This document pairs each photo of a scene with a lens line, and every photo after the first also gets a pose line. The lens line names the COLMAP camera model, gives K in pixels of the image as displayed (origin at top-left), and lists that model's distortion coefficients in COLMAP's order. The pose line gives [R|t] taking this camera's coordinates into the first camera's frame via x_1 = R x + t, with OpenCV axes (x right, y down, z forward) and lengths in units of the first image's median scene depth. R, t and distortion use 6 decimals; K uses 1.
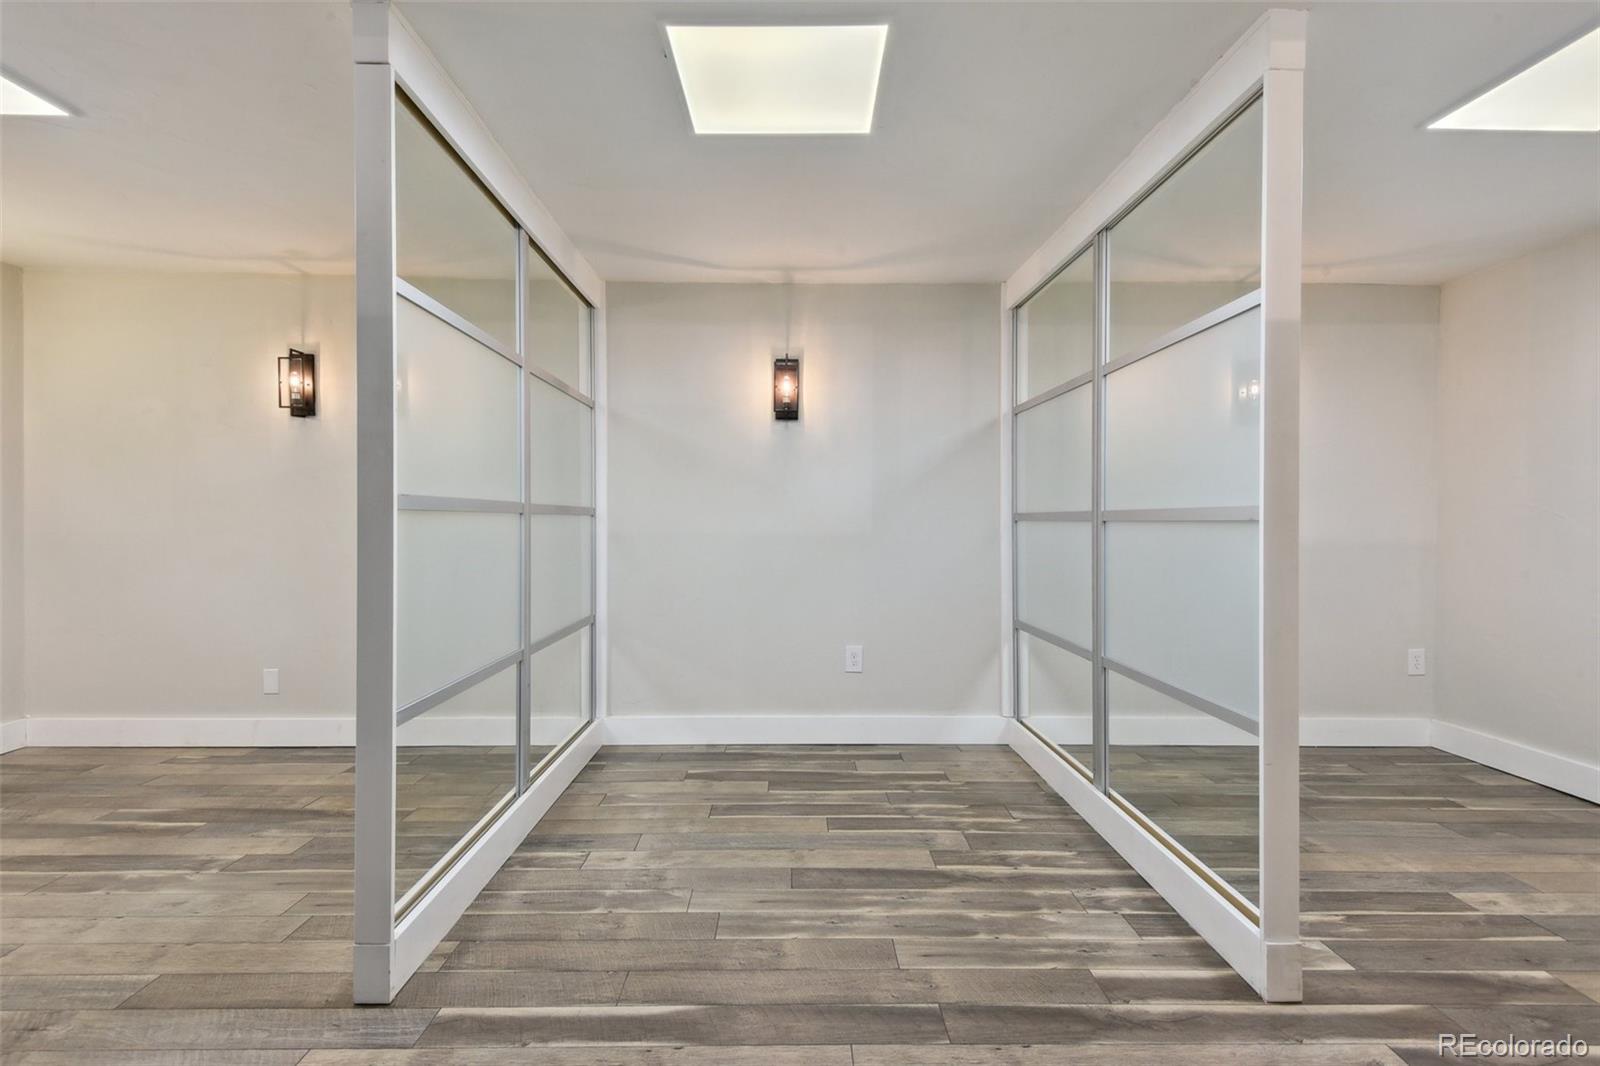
lens RADIAL K [[784.5, 0, 802.1], [0, 784.5, 520.3], [0, 0, 1]] dist [-0.017153, 0.004747]
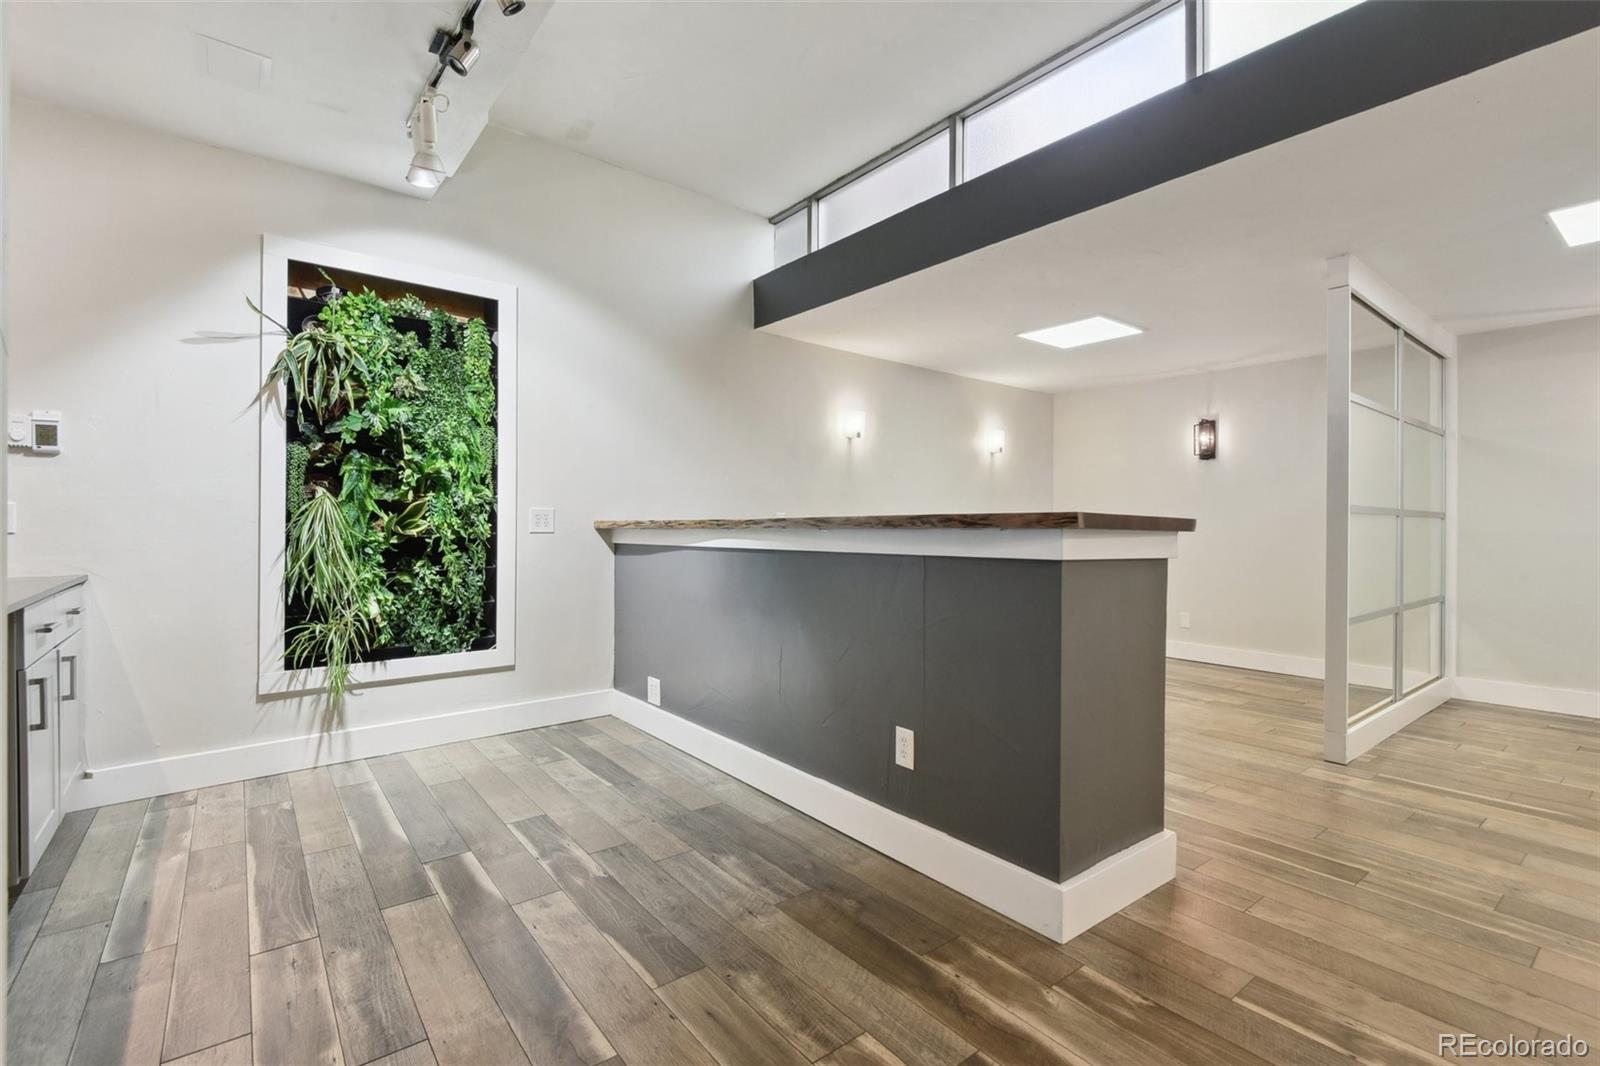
lens RADIAL K [[718.6, 0, 798.6], [0, 718.6, 531.9], [0, 0, 1]] dist [0.016809, -0.009084]
pose [[0.607134, 0.003085, -0.794594, 0.043716], [-0.001757, 0.999995, 0.002540, 0.018338], [0.794598, -0.000146, 0.607136, -0.672118]]
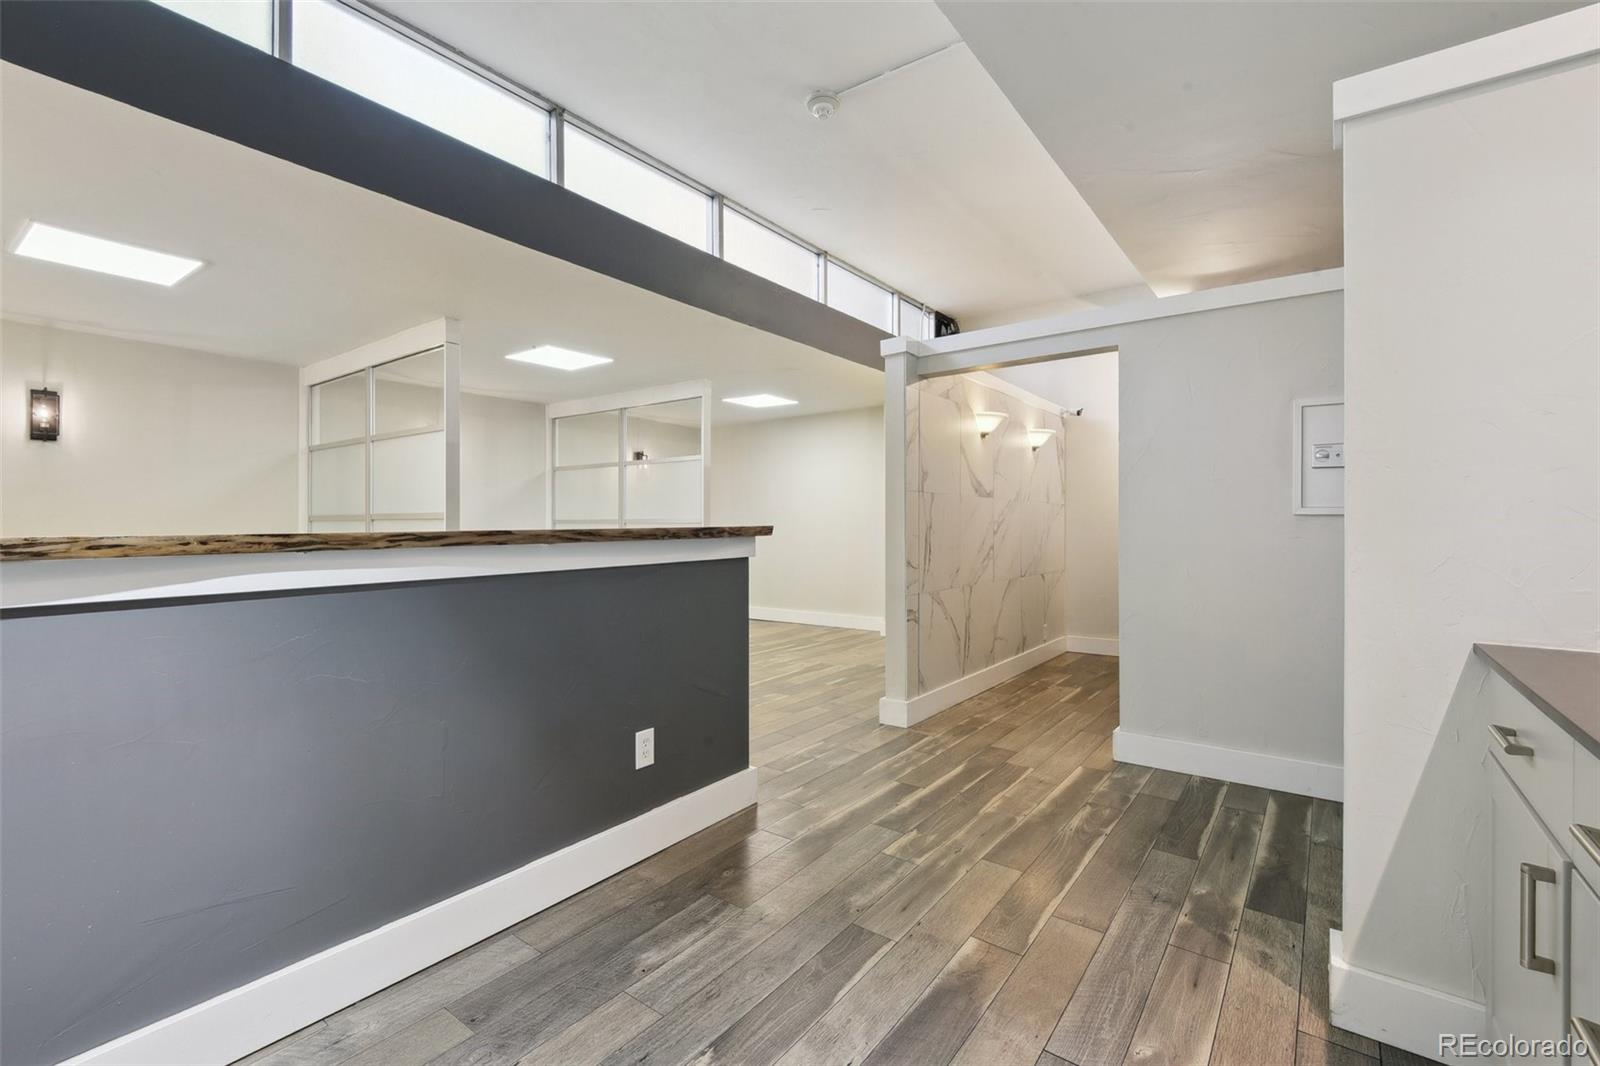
lens RADIAL K [[718.6, 0, 811.0], [0, 718.6, 521.3], [0, 0, 1]] dist [0.016809, -0.009084]
pose [[0.592665, -0.009469, 0.805393, -1.024922], [0.005662, 0.999955, 0.007590, -0.008104], [-0.805429, 0.000062, 0.592692, -0.743649]]
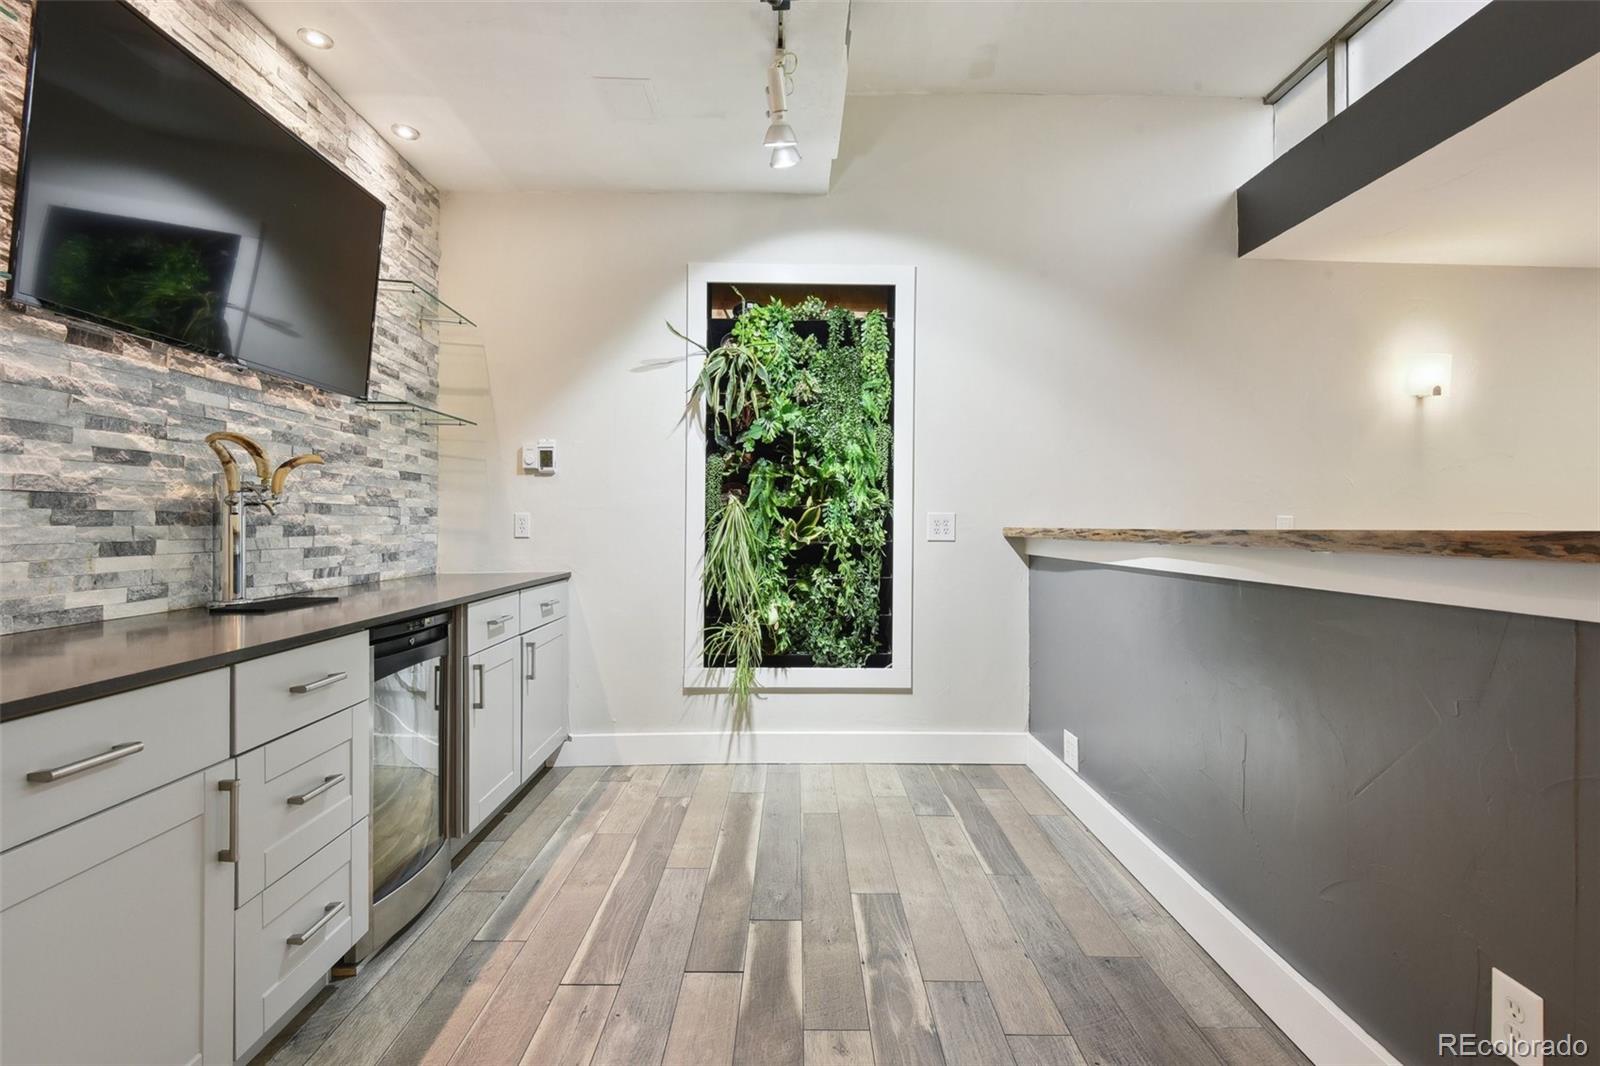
lens RADIAL K [[718.6, 0, 792.6], [0, 718.6, 517.6], [0, 0, 1]] dist [0.016809, -0.009084]
pose [[-0.013310, -0.012226, -0.999837, -0.124446], [-0.007745, 0.999897, -0.012123, 0.003576], [0.999881, 0.007583, -0.013403, -0.479663]]
